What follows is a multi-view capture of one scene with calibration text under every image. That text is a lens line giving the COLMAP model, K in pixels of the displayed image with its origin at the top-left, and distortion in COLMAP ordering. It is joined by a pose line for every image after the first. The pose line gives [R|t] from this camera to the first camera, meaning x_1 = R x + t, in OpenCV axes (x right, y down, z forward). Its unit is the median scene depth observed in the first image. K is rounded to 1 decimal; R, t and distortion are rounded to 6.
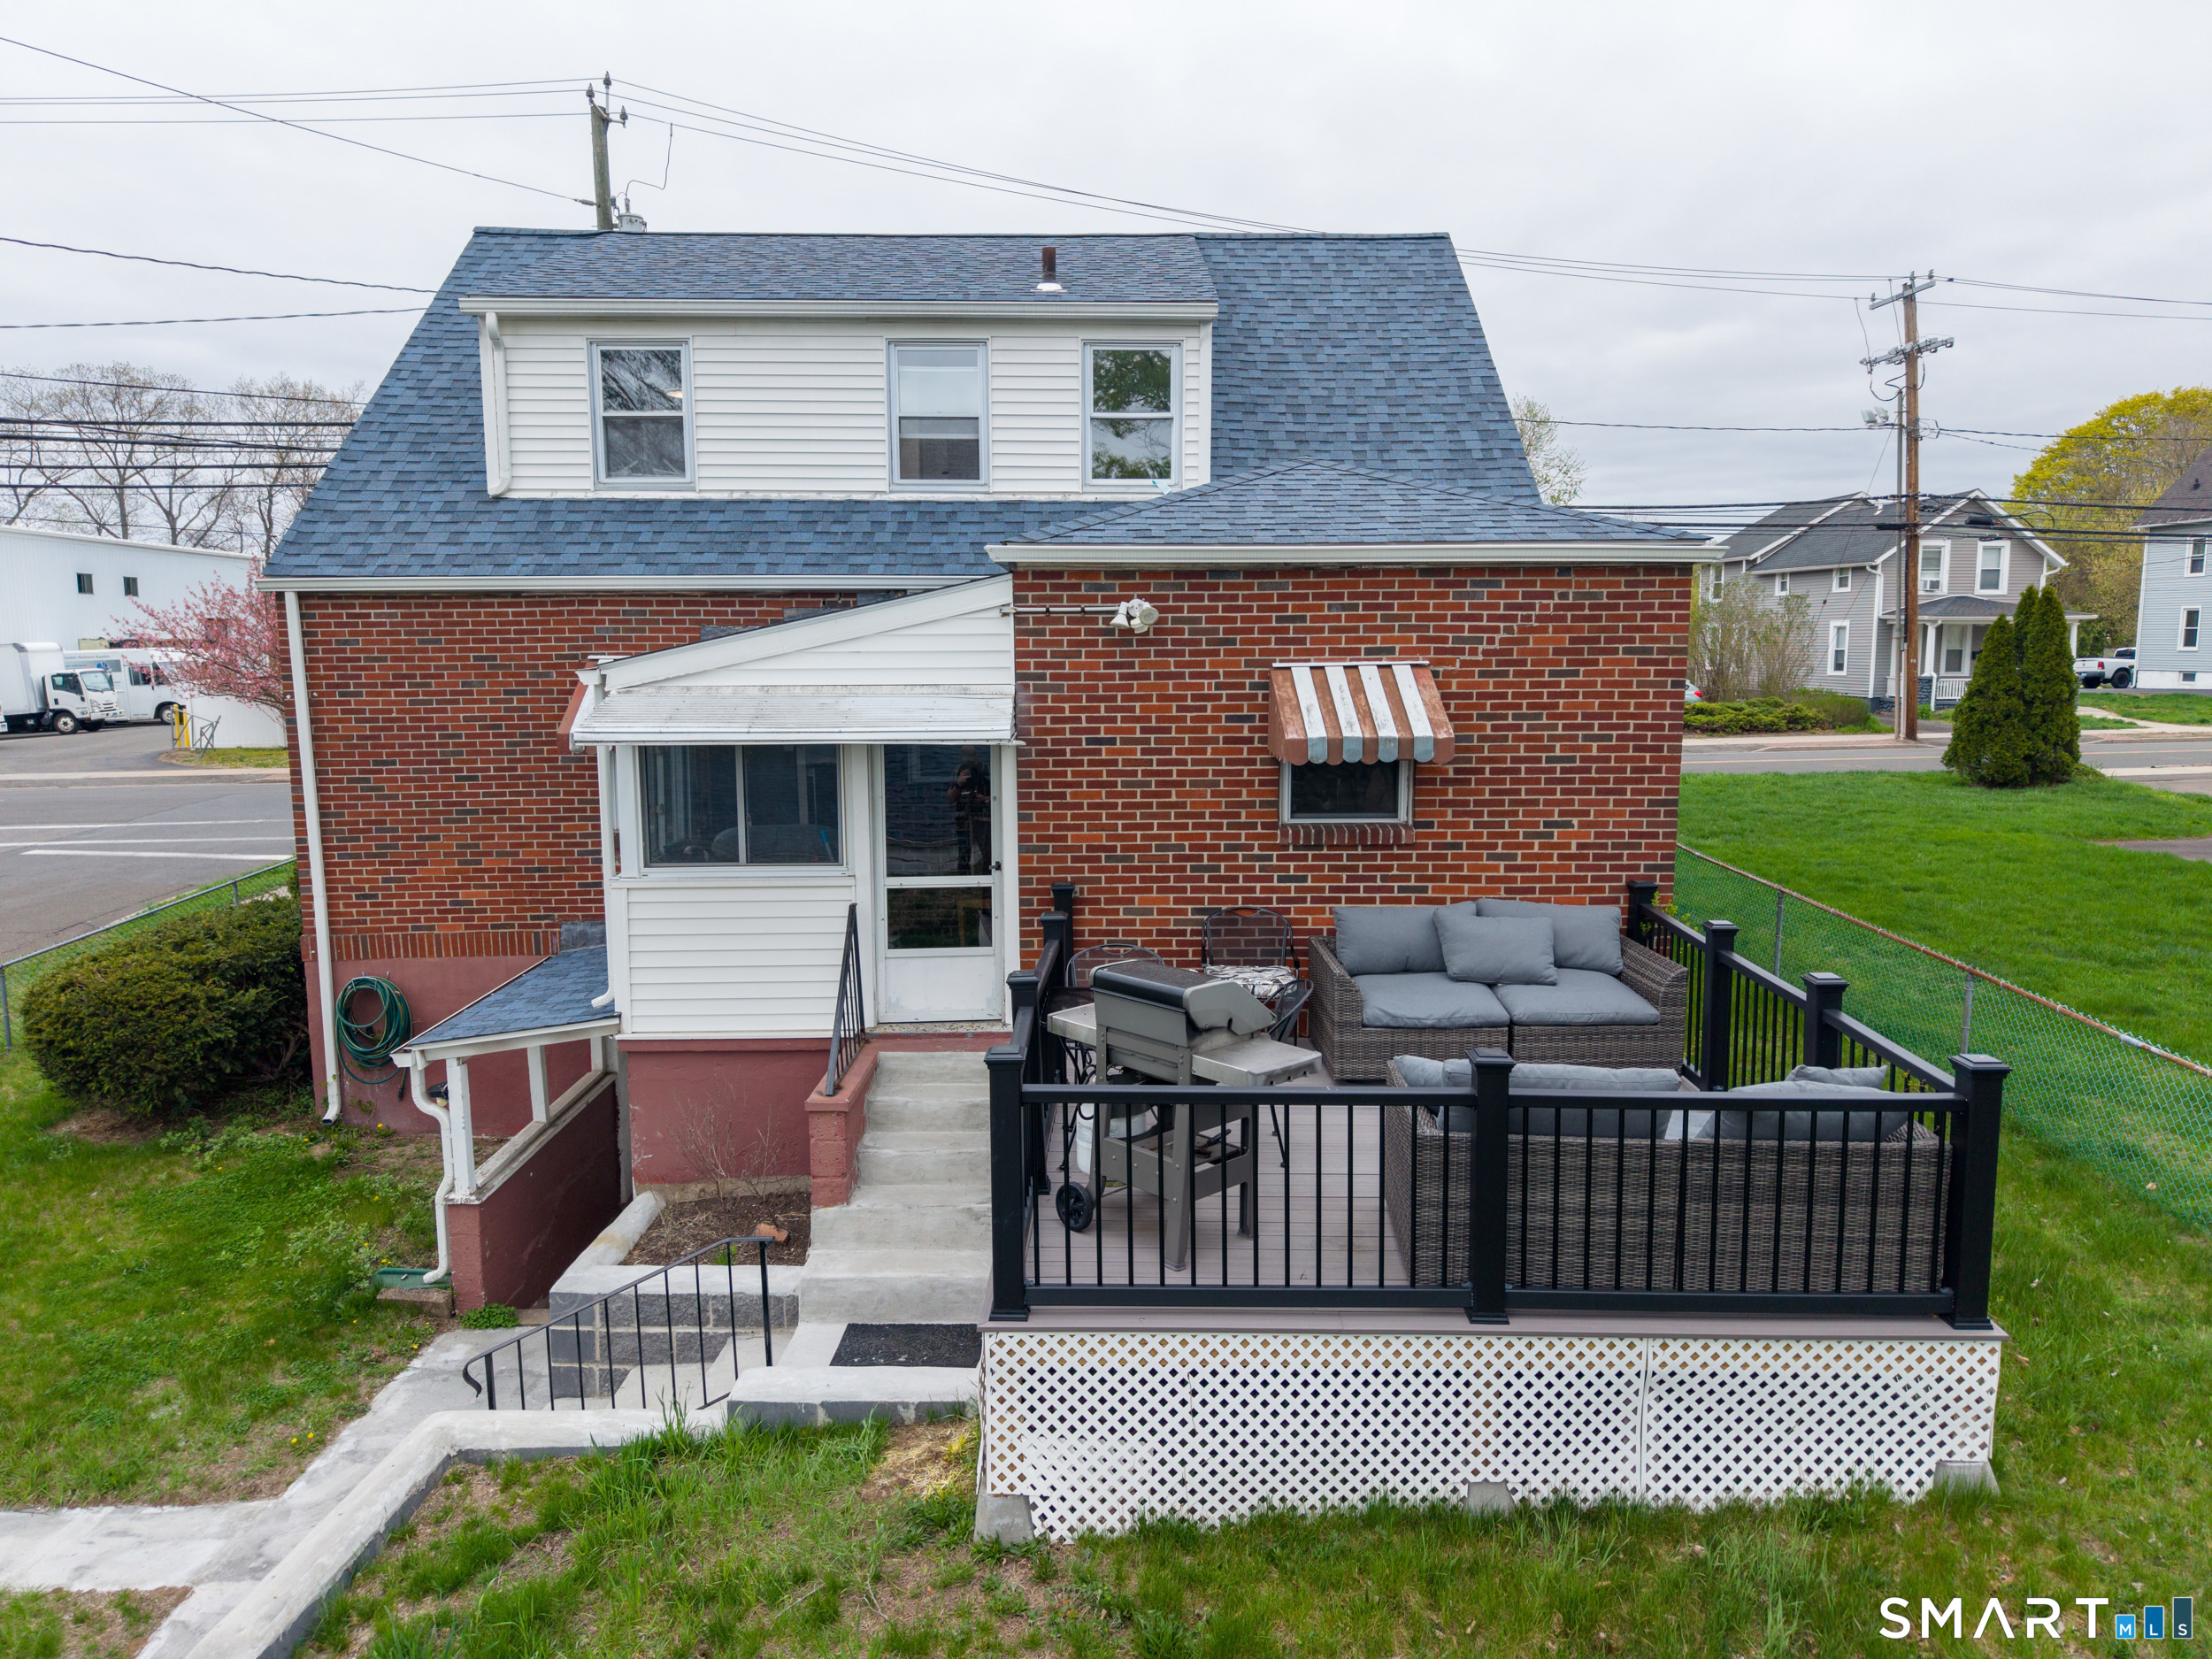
lens RADIAL K [[1476.8, 0, 1103.3], [0, 1476.8, 825.7], [0, 0, 1]] dist [0.045956, -0.047765]
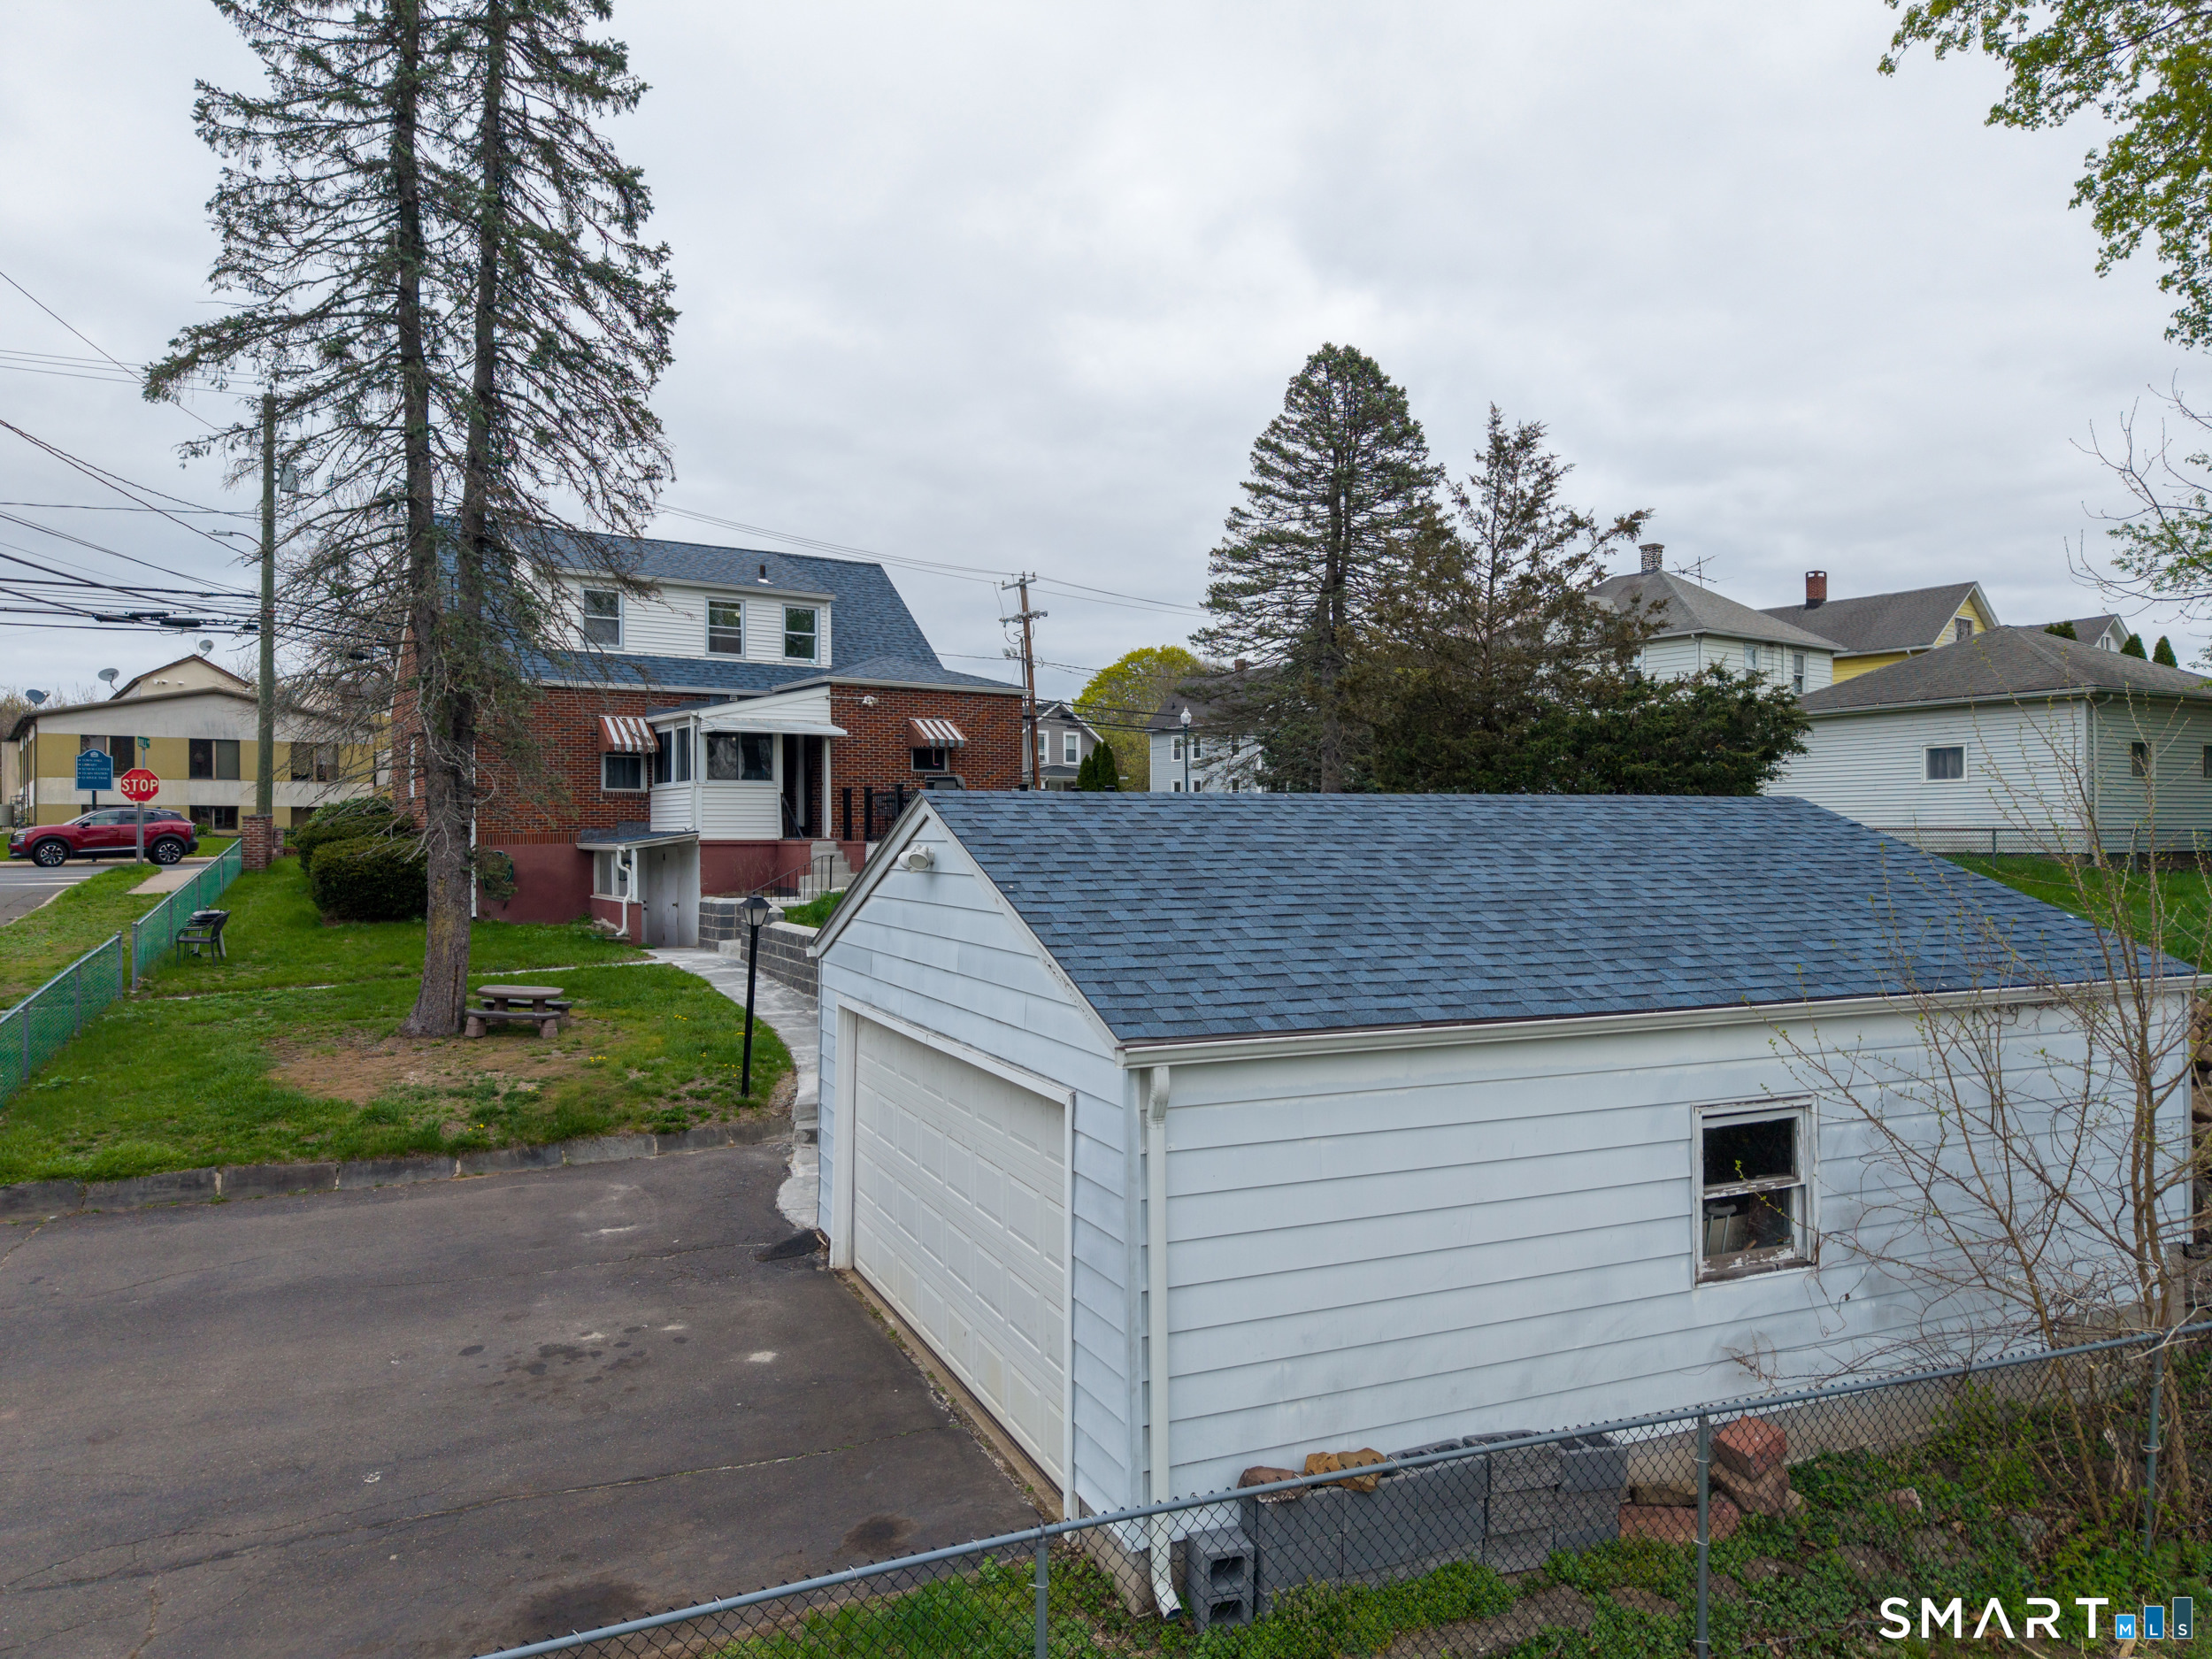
lens RADIAL K [[1476.8, 0, 1120.3], [0, 1476.8, 824.0], [0, 0, 1]] dist [0.045956, -0.047765]
pose [[0.838740, 0.003053, 0.544524, -1.200483], [0.071151, 0.990797, -0.115151, 0.499457], [-0.539864, 0.135325, 0.830803, -1.798254]]
